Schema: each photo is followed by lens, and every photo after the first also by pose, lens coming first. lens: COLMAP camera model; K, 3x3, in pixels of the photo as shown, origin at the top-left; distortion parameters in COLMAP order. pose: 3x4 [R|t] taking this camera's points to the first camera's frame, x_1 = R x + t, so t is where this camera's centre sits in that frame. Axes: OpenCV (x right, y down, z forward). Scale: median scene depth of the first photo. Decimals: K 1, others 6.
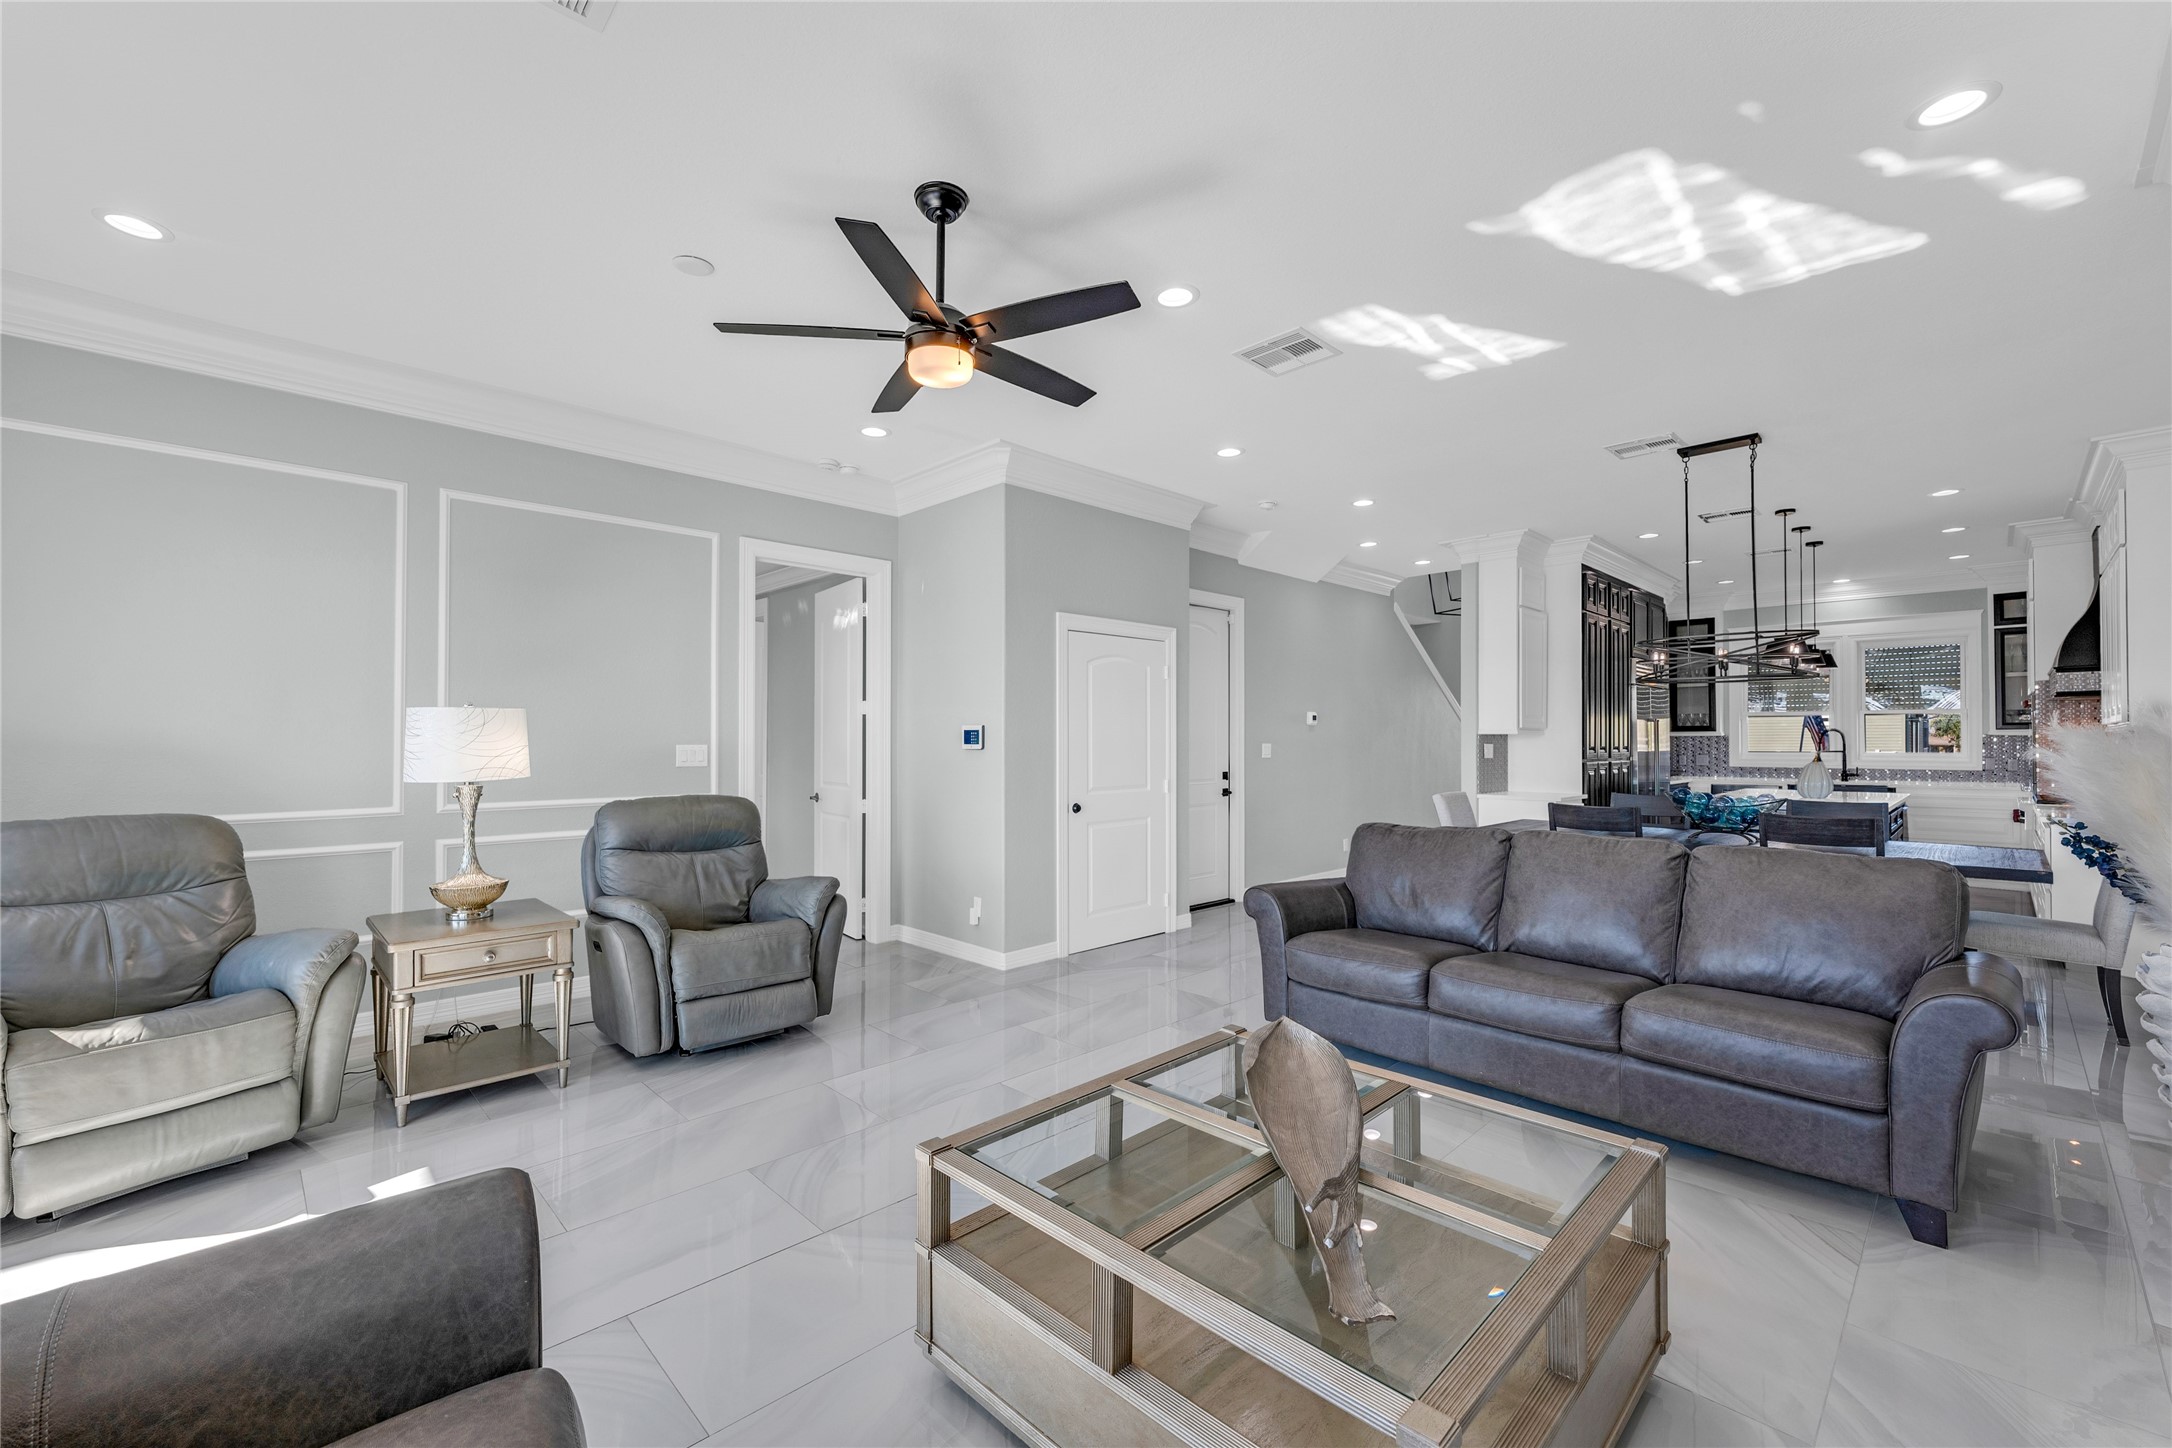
lens RADIAL K [[898.6, 0, 1080.0], [0, 898.6, 736.9], [0, 0, 1]] dist [-0.001938, -0.000389]
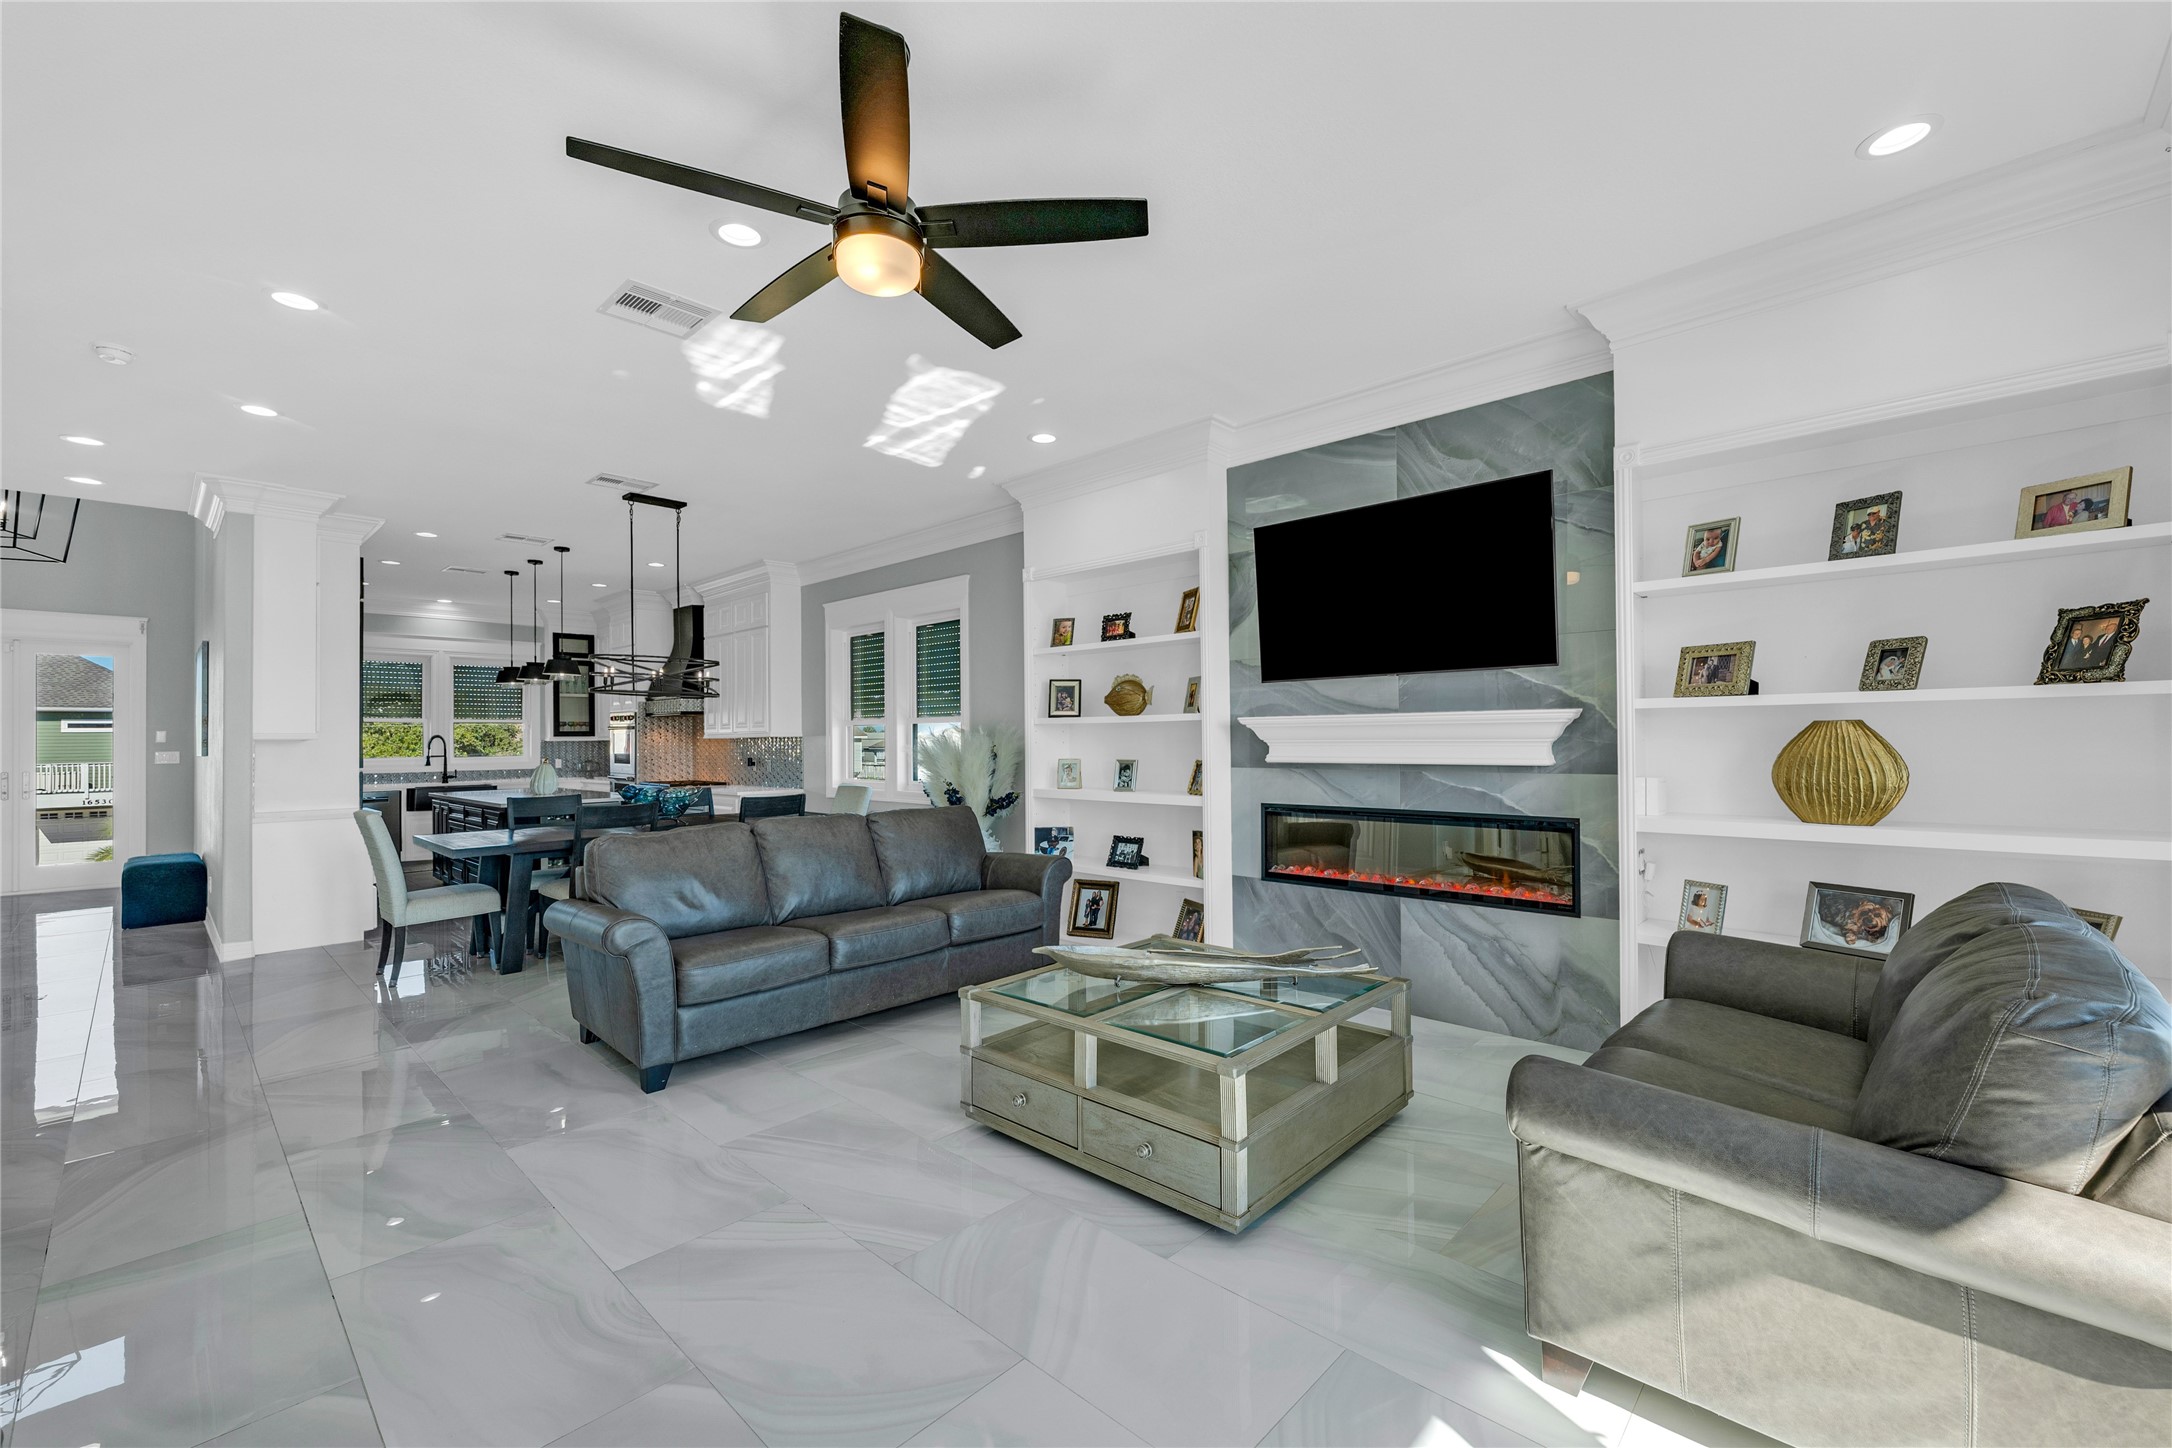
lens RADIAL K [[909.4, 0, 1082.6], [0, 909.4, 733.5], [0, 0, 1]] dist [0.000863, -0.000068]
pose [[-0.071626, 0.009890, 0.997383, -0.782502], [0.003458, 0.999947, -0.009667, 0.005026], [-0.997426, 0.002756, -0.071656, 0.721018]]
